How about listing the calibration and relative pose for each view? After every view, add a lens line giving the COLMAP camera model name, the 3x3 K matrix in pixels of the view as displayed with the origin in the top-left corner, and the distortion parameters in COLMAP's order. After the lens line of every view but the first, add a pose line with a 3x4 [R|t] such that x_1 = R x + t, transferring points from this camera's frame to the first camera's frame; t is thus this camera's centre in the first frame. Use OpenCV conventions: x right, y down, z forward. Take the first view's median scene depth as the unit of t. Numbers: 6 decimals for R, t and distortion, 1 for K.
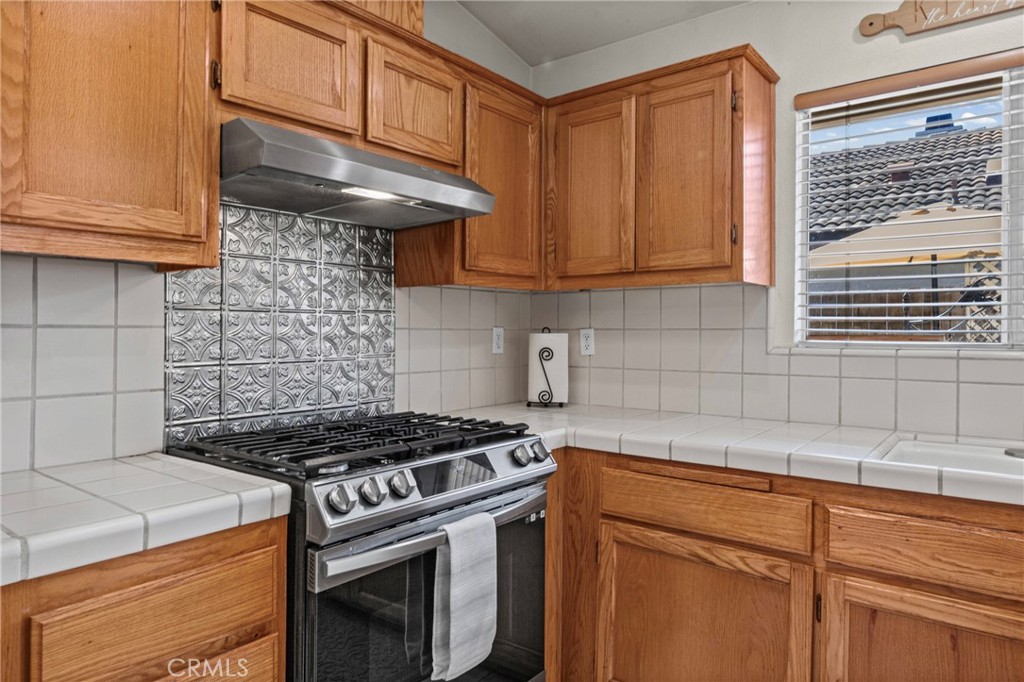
lens RADIAL K [[637.2, 0, 526.5], [0, 637.2, 329.8], [0, 0, 1]] dist [-0.002716, -0.002281]
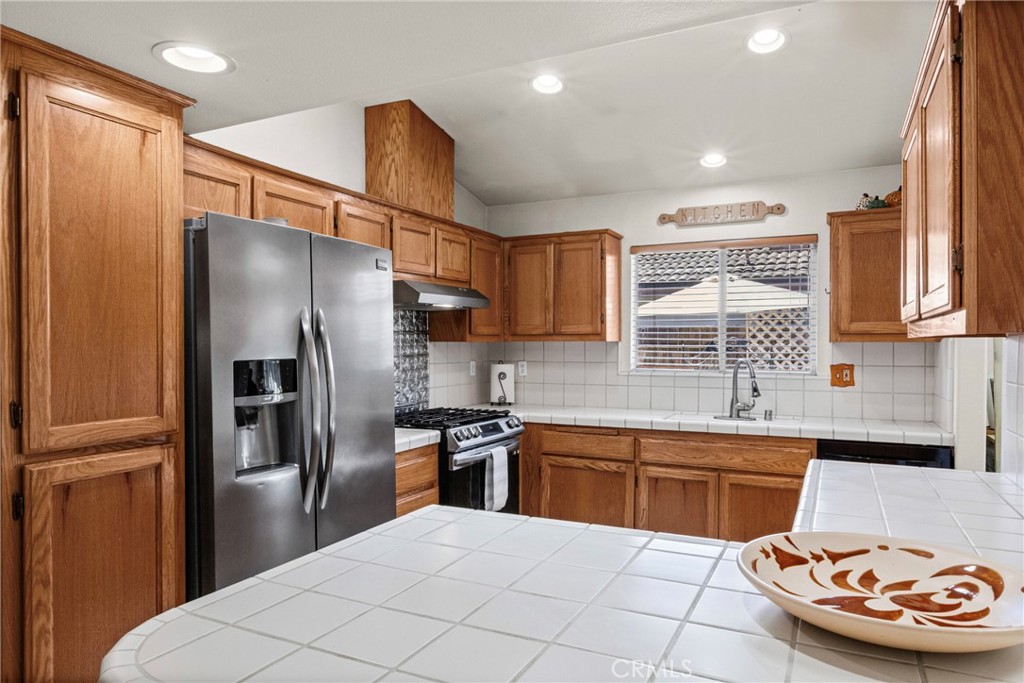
lens RADIAL K [[637.2, 0, 519.0], [0, 637.2, 337.5], [0, 0, 1]] dist [-0.002716, -0.002281]
pose [[0.981085, -0.000362, 0.193576, -0.341596], [0.002026, 0.999963, -0.008397, -0.069465], [-0.193566, 0.008630, 0.981049, -0.983420]]
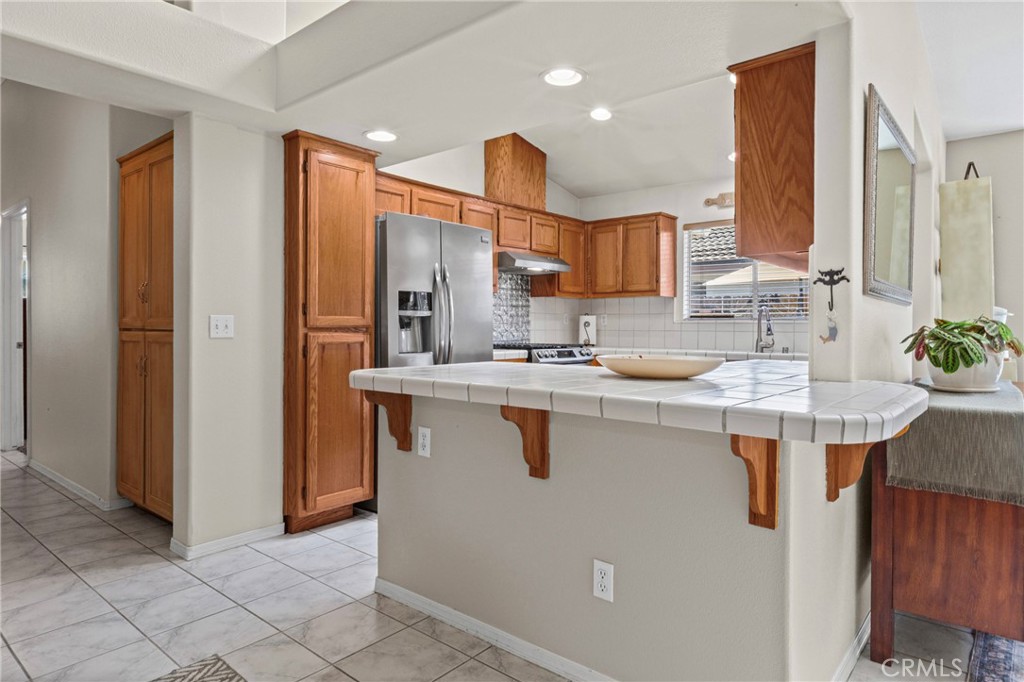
lens RADIAL K [[601.6, 0, 502.6], [0, 601.6, 307.2], [0, 0, 1]] dist [-0.021027, 0.002750]
pose [[0.997645, 0.002080, -0.068564, -0.166067], [-0.004307, 0.999467, -0.032350, 0.060948], [0.068460, 0.032569, 0.997122, -1.638019]]
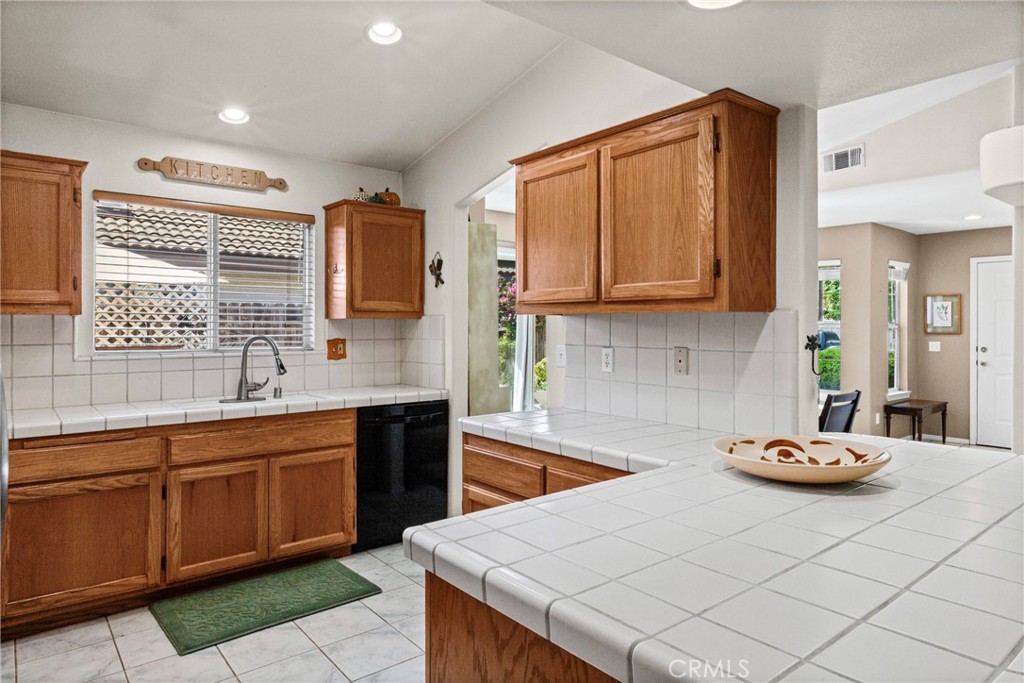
lens RADIAL K [[637.2, 0, 522.3], [0, 637.2, 310.6], [0, 0, 1]] dist [-0.002716, -0.002281]
pose [[0.221311, 0.018386, 0.975030, -0.898805], [-0.003023, 0.999830, -0.018167, -0.060124], [-0.975199, 0.001073, 0.221329, -0.365180]]
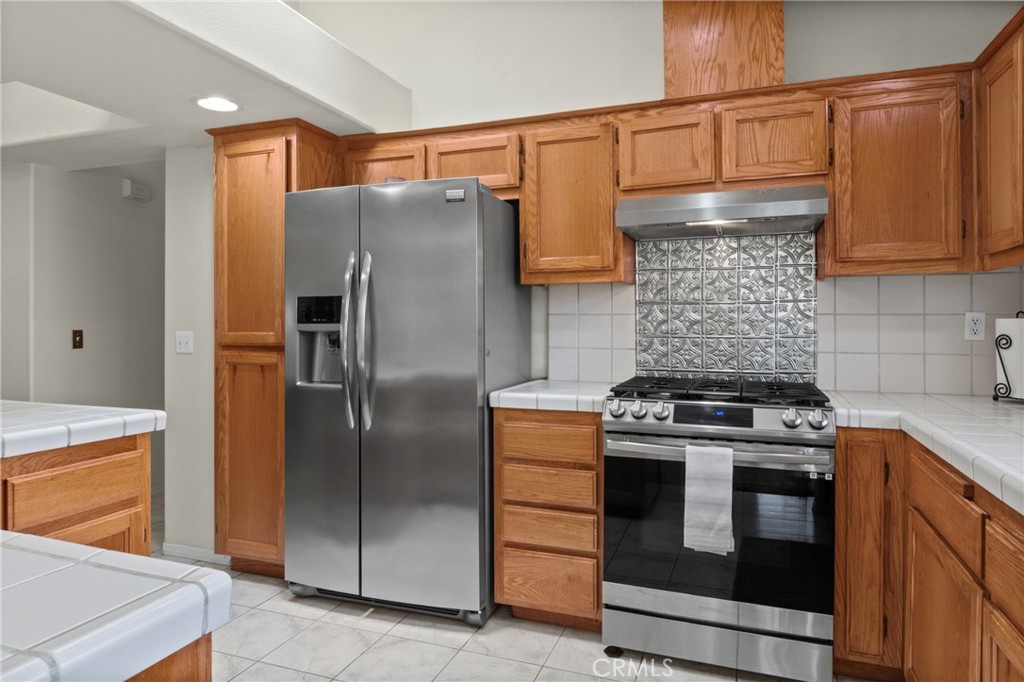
lens RADIAL K [[637.2, 0, 514.3], [0, 637.2, 311.0], [0, 0, 1]] dist [-0.002716, -0.002281]
pose [[0.288158, -0.013039, -0.957494, 0.855198], [0.002612, 0.999914, -0.012830, 0.006160], [0.957579, 0.001196, 0.288167, 0.126608]]
